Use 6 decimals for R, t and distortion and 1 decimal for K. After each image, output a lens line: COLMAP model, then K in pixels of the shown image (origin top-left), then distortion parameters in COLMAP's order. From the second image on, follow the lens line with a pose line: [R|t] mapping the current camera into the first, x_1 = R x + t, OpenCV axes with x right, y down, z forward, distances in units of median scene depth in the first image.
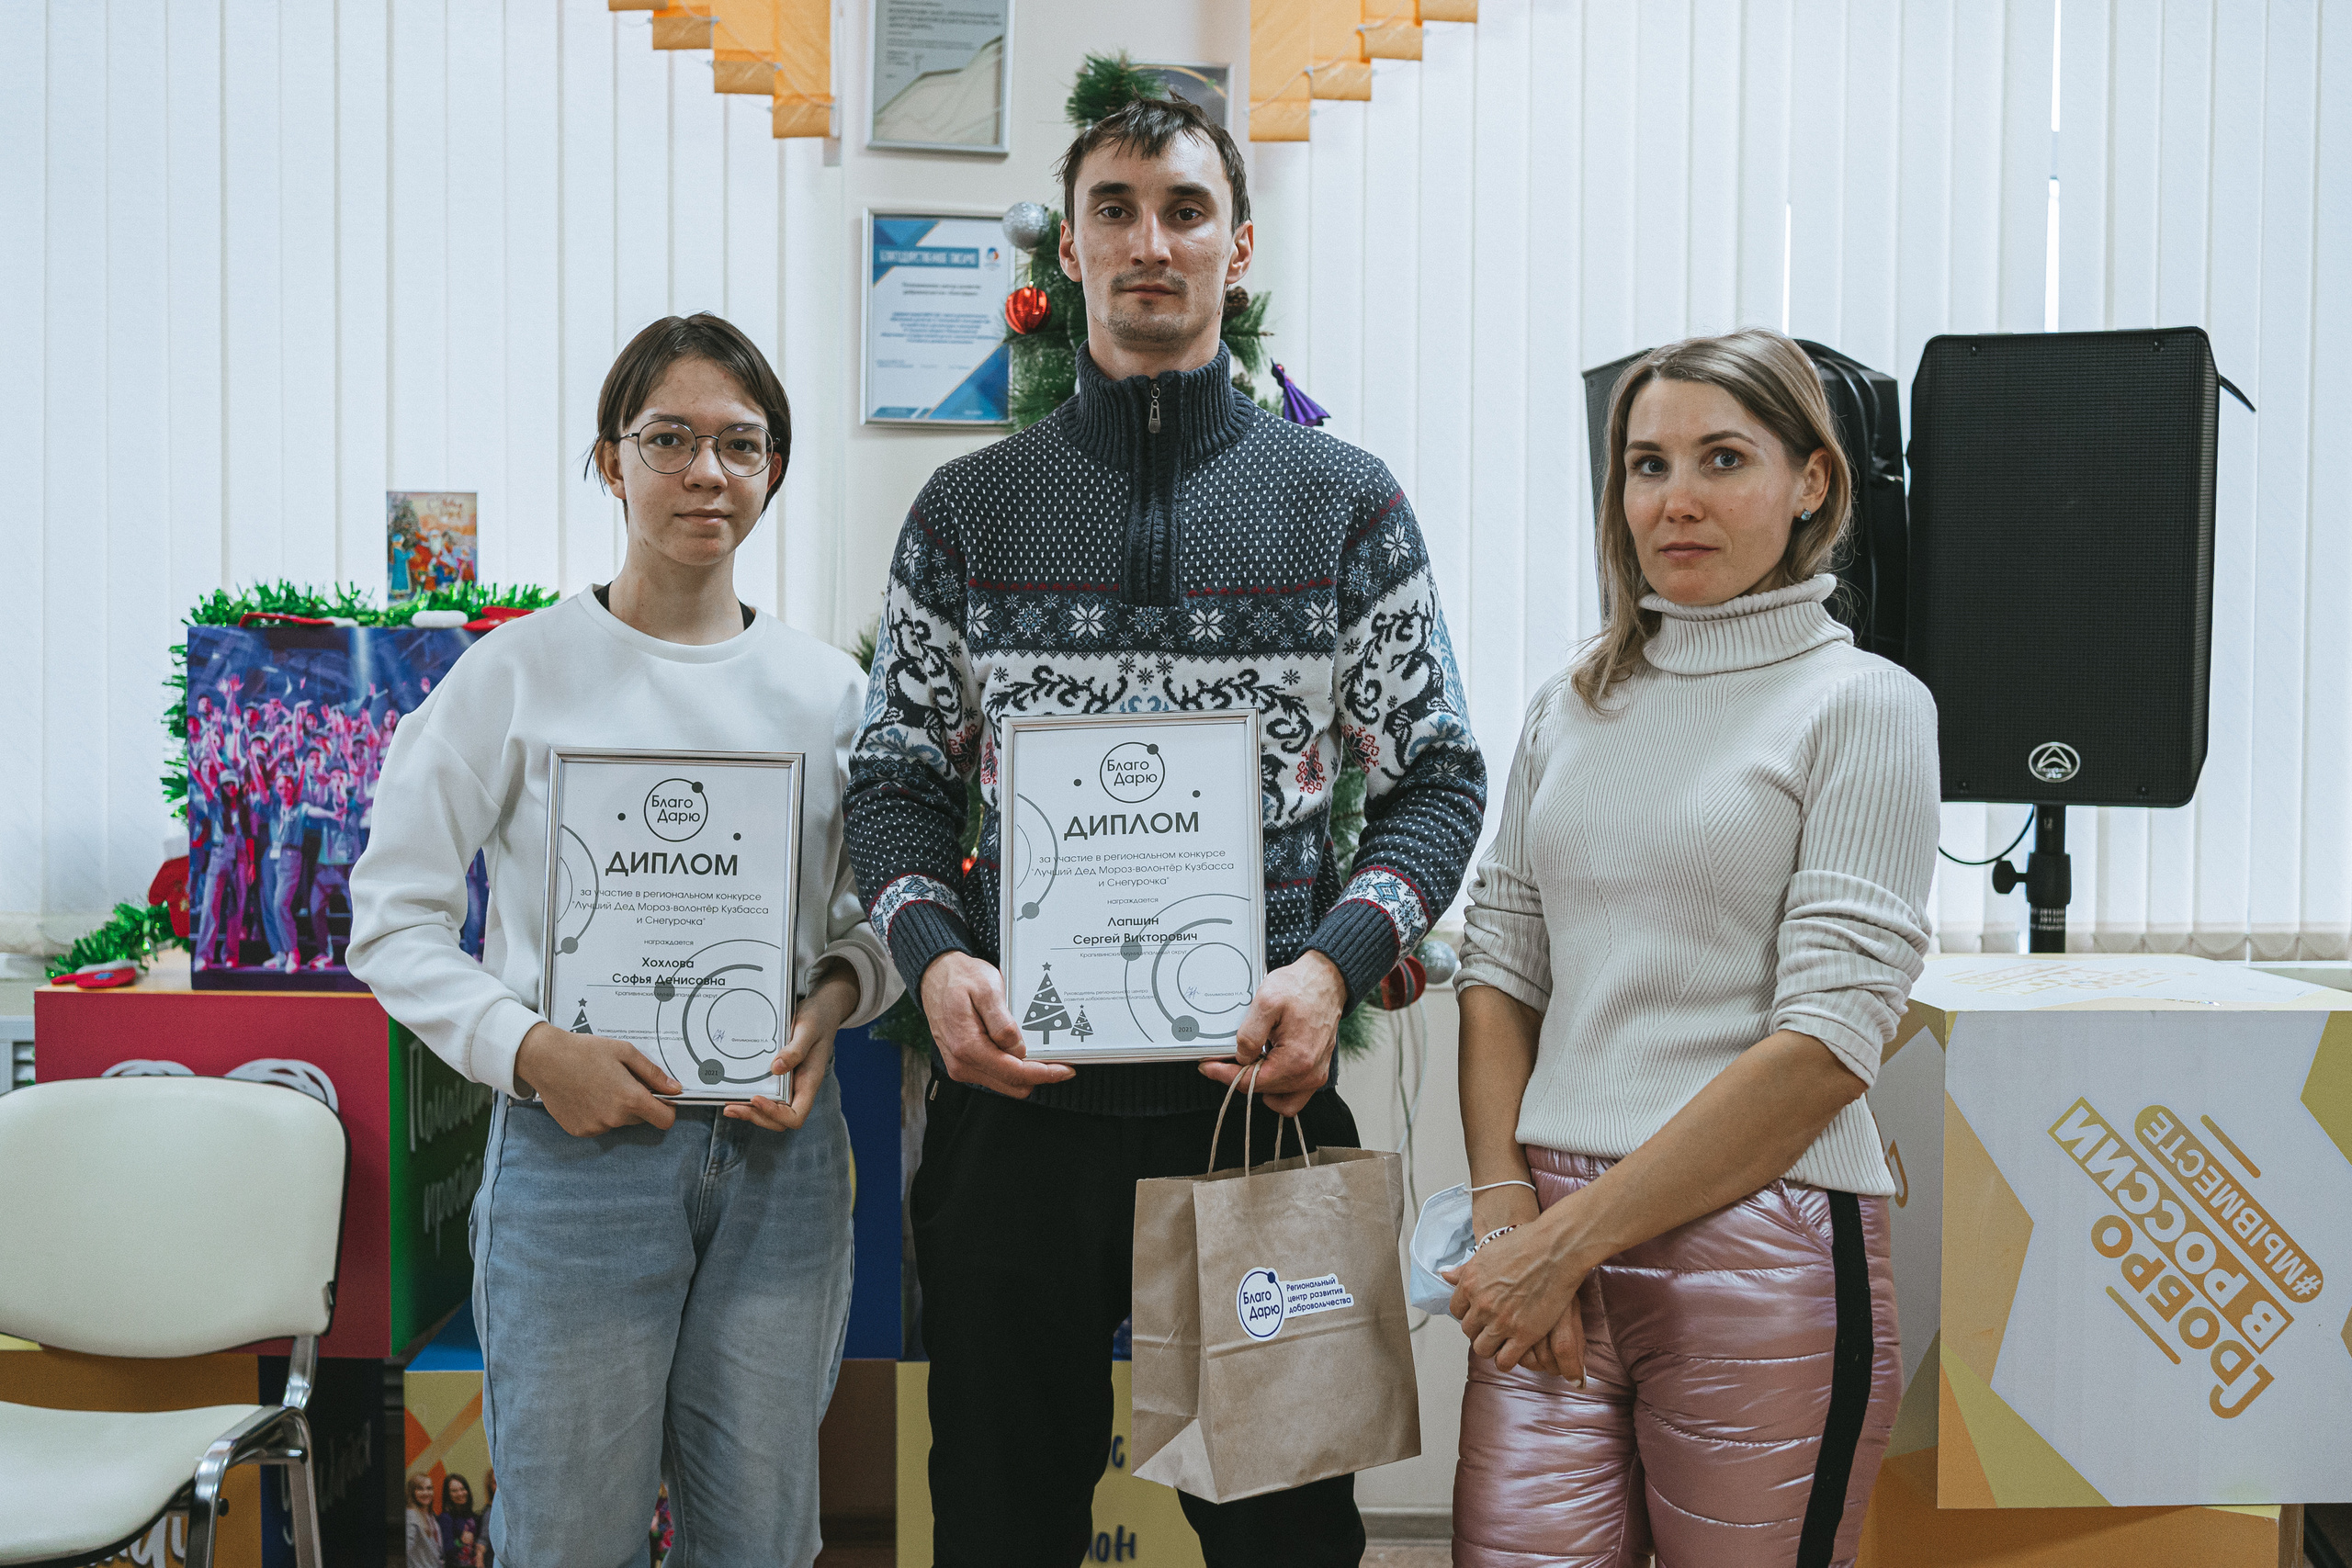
lens RADIAL K [[2481.7, 0, 1155.3], [0, 2481.7, 745.4], [0, 0, 1]] dist [-0.001202, 0.011300]
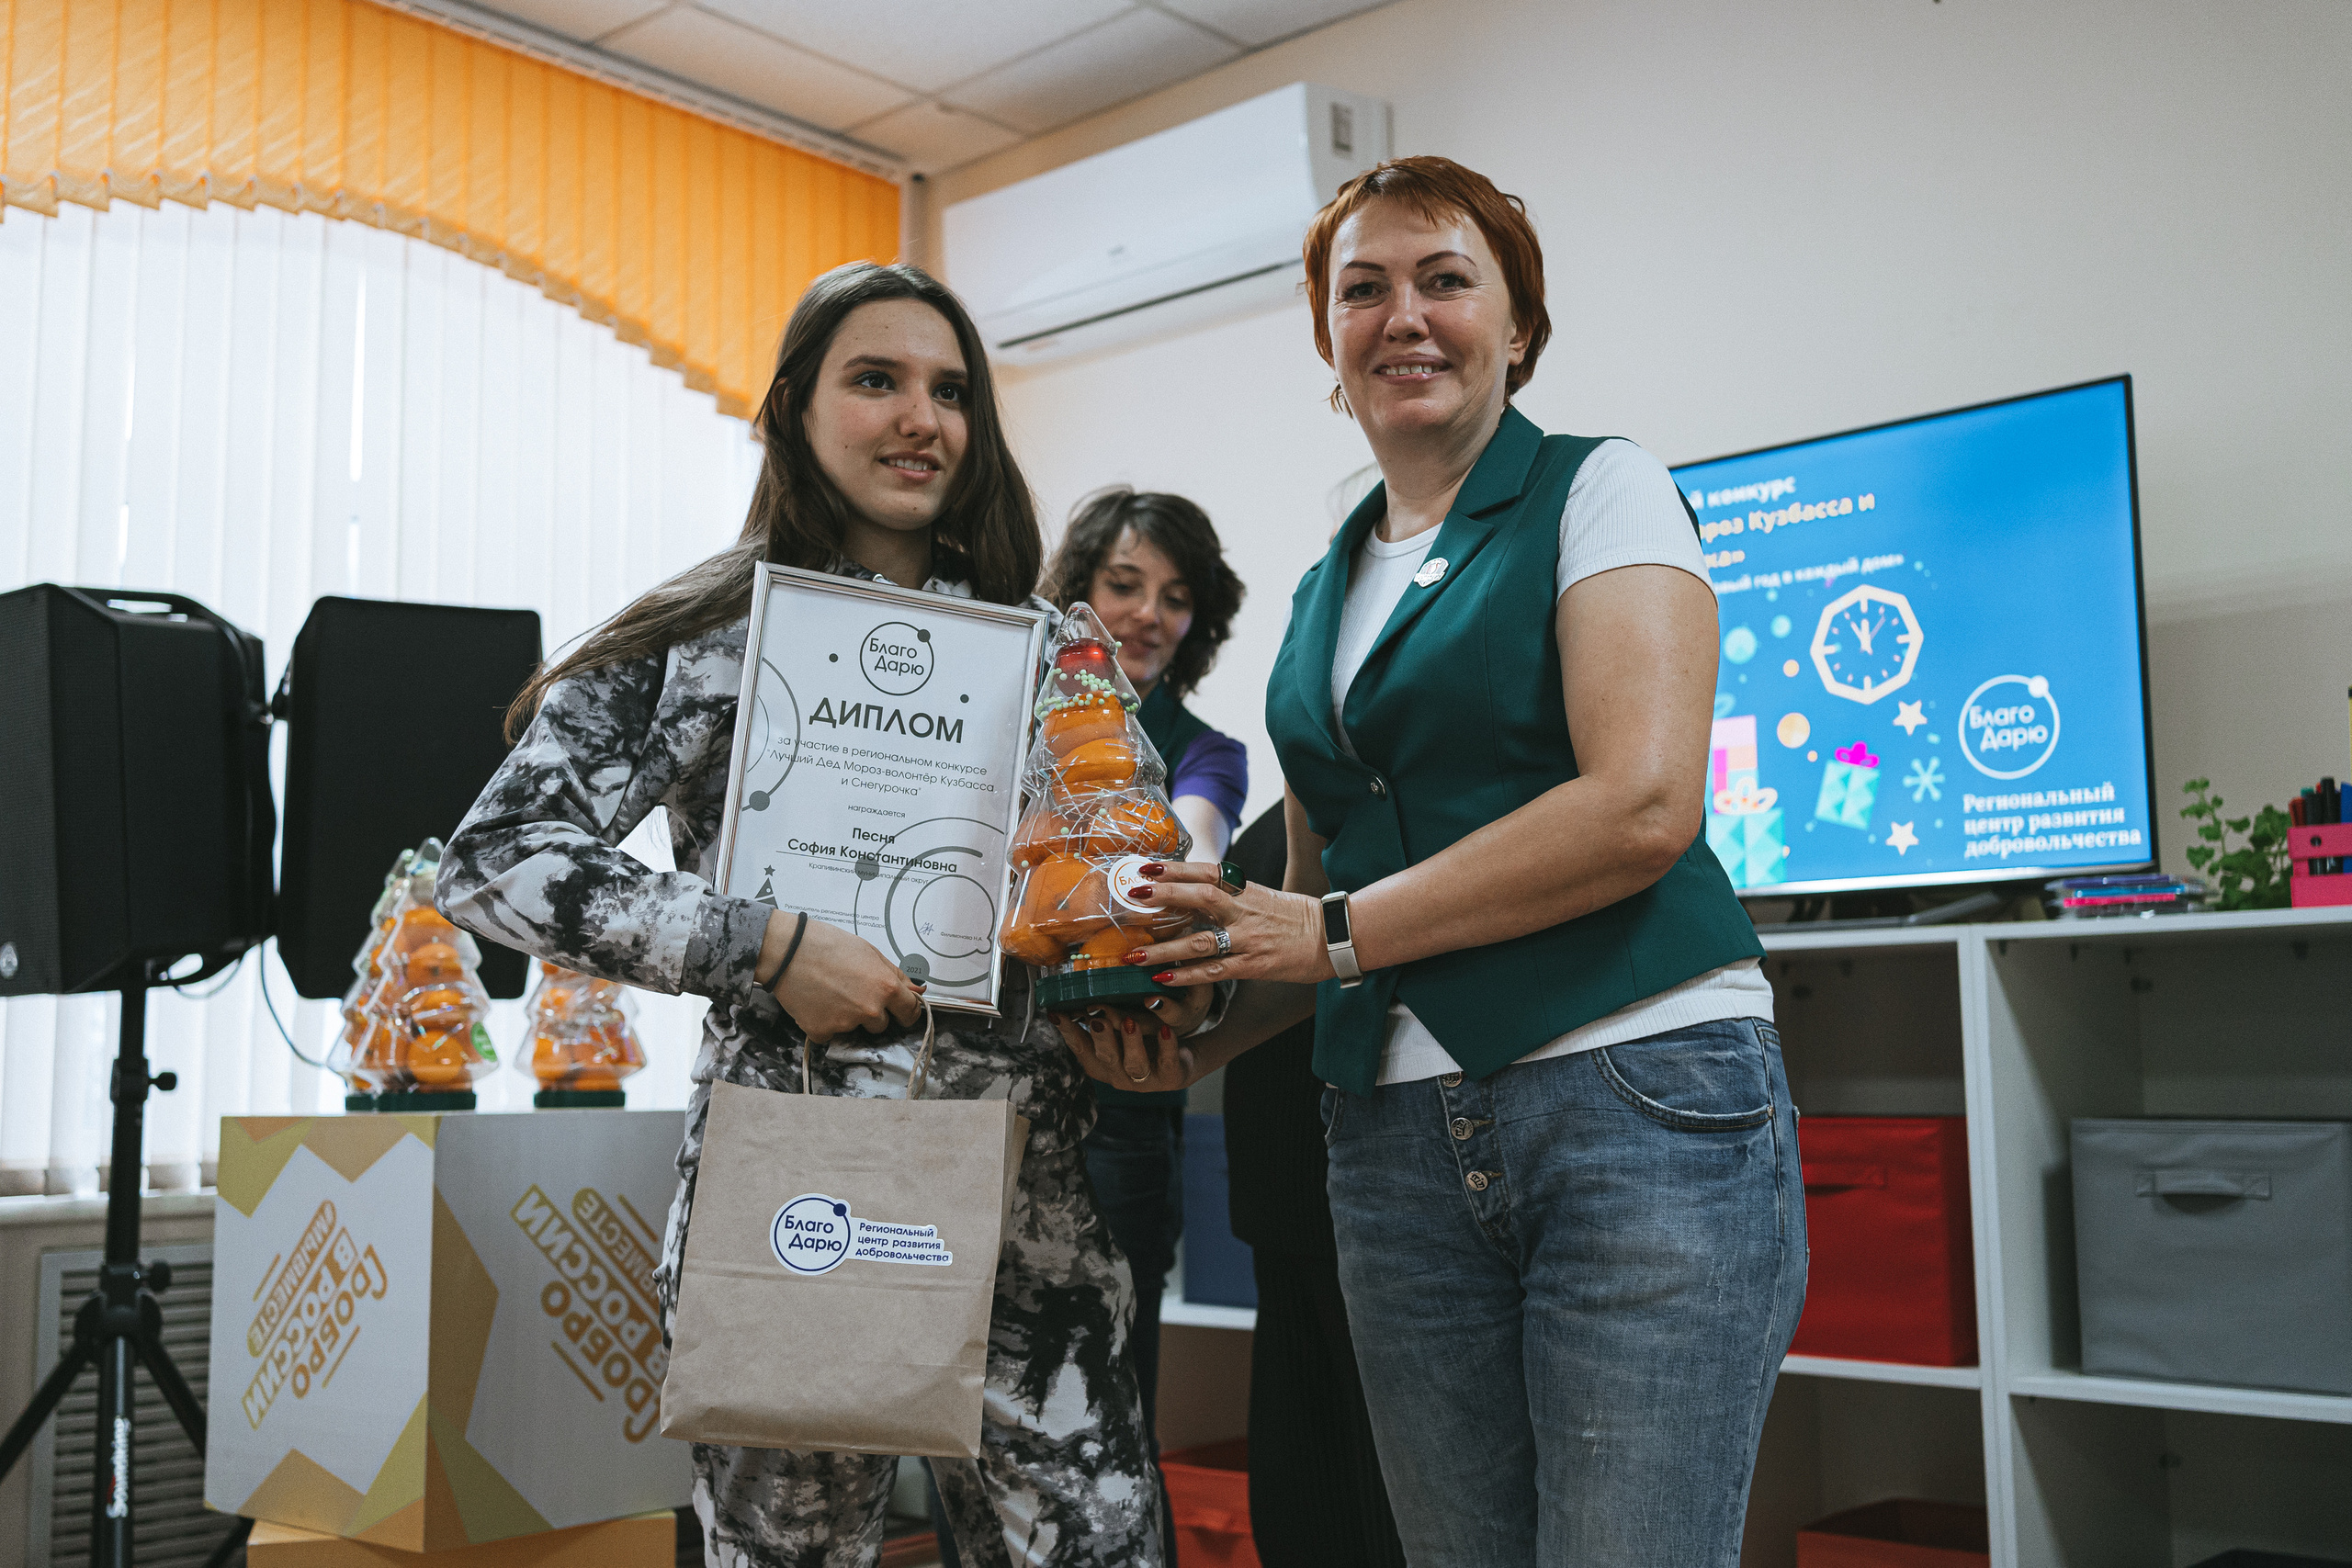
lens RADIAL K [[2393.9, 0, 1164.1], [0, 2393.9, 759.7], [0, 0, 1]] dist [0.011964, -0.018729]
pose [[0.708706, 0.075067, 0.701499, -0.182318], [0.040337, 0.988385, -0.146518, 0.088147], [-0.704350, 0.132134, 0.697447, -0.049367]]
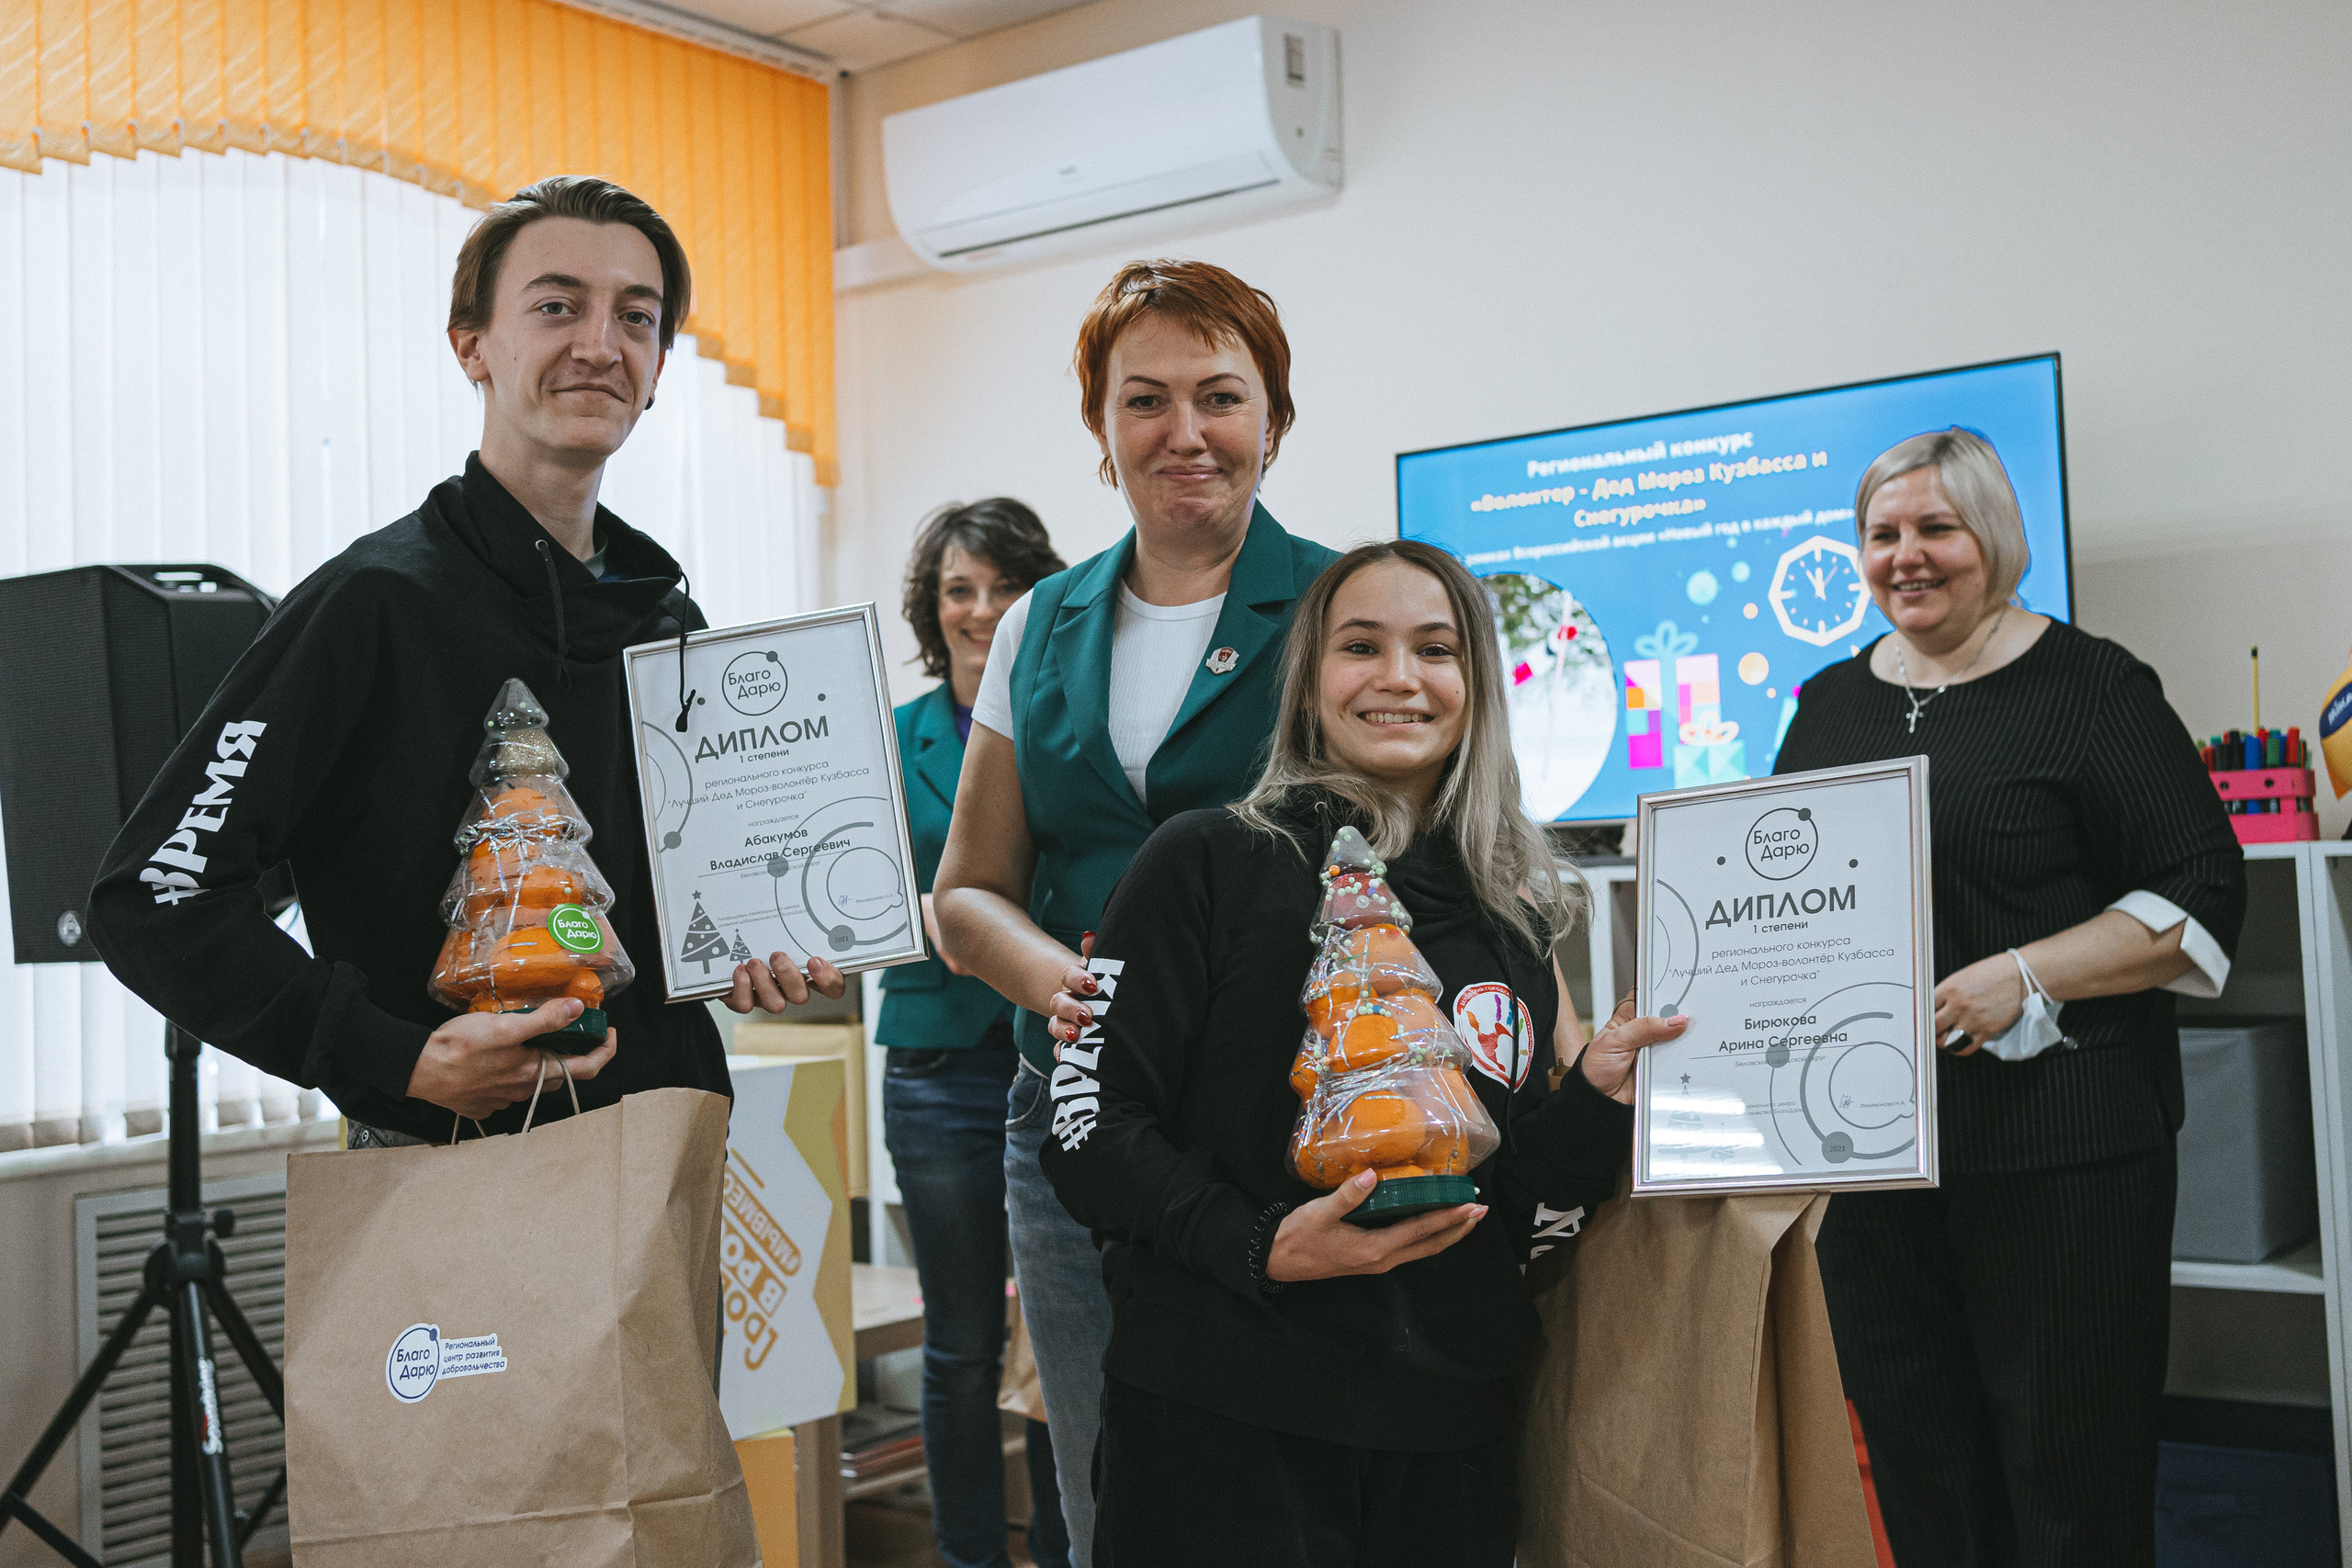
lens RADIAL K [[2604.4, 0, 1182.7], [0, 2604.4, 702.1], [0, 0, 1]] dist [-0.008140, 0.030350]
pose [[0.643196, 0.019478, 0.765454, -0.382409], [0.069030, 0.994131, -0.083301, 0.030488], [-0.762584, 0.106418, 0.638076, -0.096799]]
